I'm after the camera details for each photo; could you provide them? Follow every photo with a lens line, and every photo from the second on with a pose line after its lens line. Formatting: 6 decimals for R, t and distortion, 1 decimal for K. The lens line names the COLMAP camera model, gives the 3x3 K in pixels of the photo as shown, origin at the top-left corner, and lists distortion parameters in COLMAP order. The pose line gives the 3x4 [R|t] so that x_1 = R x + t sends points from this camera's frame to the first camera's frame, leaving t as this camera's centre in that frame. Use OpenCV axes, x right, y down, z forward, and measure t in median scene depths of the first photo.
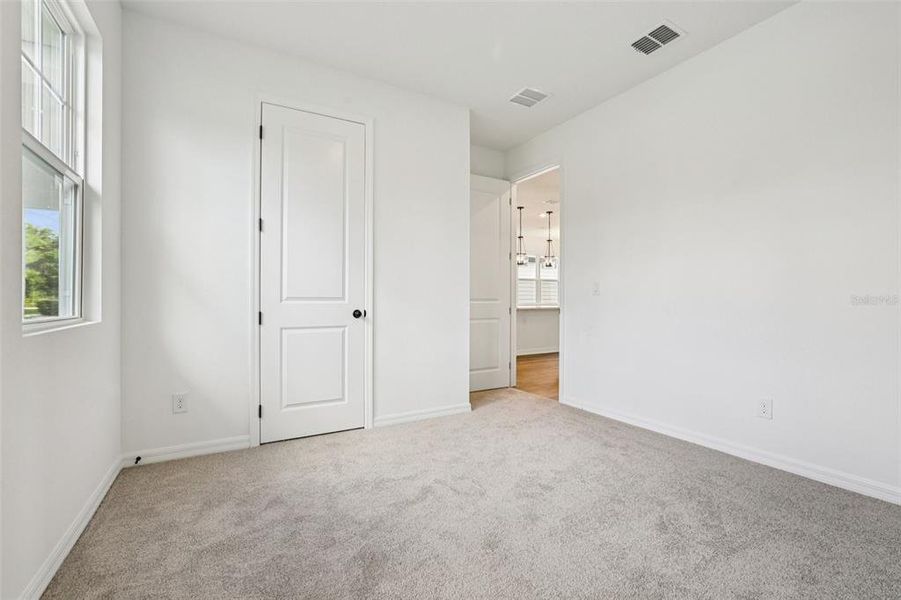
lens RADIAL K [[385.2, 0, 440.3], [0, 385.2, 299.8], [0, 0, 1]] dist [-0.036050, 0.007891]
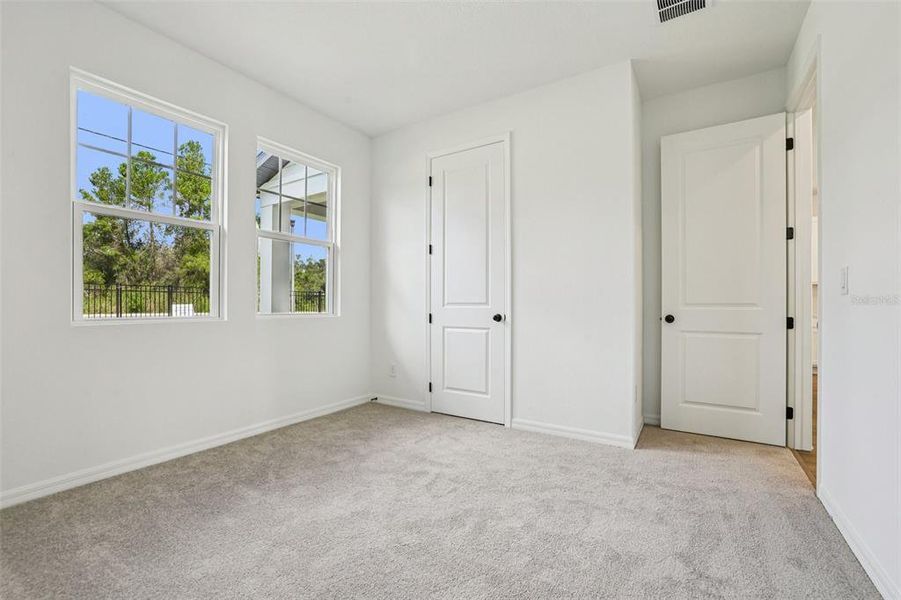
lens RADIAL K [[382.5, 0, 449.6], [0, 382.5, 306.2], [0, 0, 1]] dist [-0.024518, 0.000504]
pose [[0.472936, 0.000514, -0.881097, 0.729418], [-0.000892, 1.000000, 0.000104, 0.004111], [0.881096, 0.000737, 0.472936, 0.401173]]
